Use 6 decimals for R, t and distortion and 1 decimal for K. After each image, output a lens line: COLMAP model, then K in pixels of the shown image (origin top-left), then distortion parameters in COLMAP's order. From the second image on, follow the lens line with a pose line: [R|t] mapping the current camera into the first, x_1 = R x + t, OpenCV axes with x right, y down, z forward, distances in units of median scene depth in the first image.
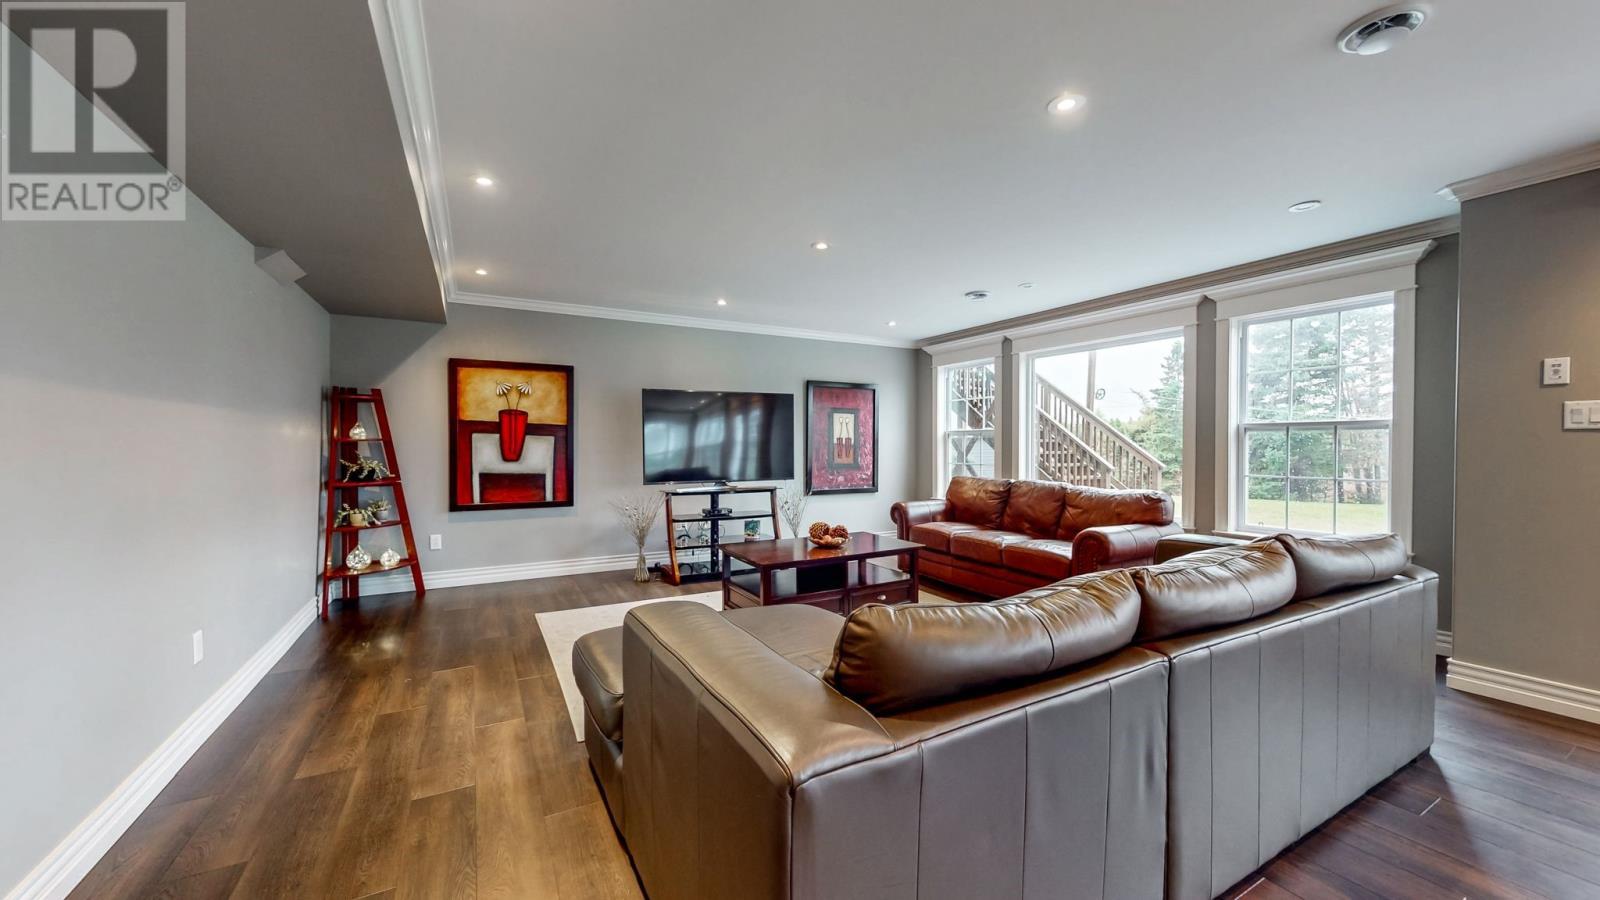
lens RADIAL K [[587.1, 0, 800.0], [0, 587.1, 450.0], [0, 0, 1]] dist [0.000251, 0.000260]
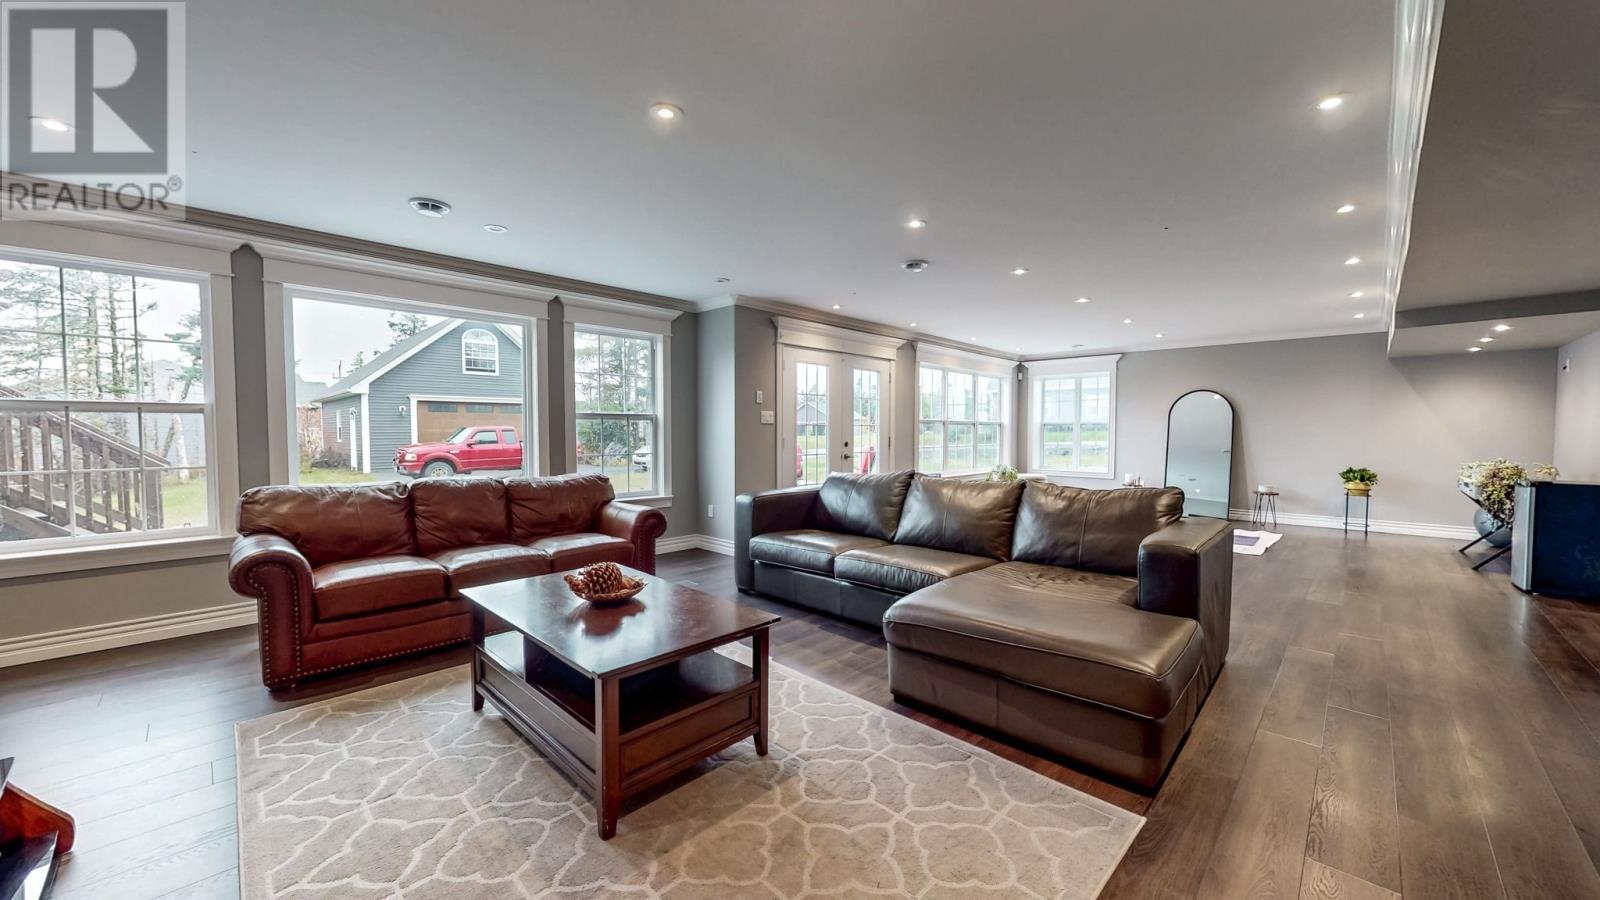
lens RADIAL K [[587.1, 0, 800.0], [0, 587.1, 450.0], [0, 0, 1]] dist [0.000251, 0.000260]
pose [[-0.273904, -0.030347, 0.961278, -0.505609], [0.007428, 0.999405, 0.033667, -0.006976], [-0.961728, 0.016362, -0.273516, 0.865410]]
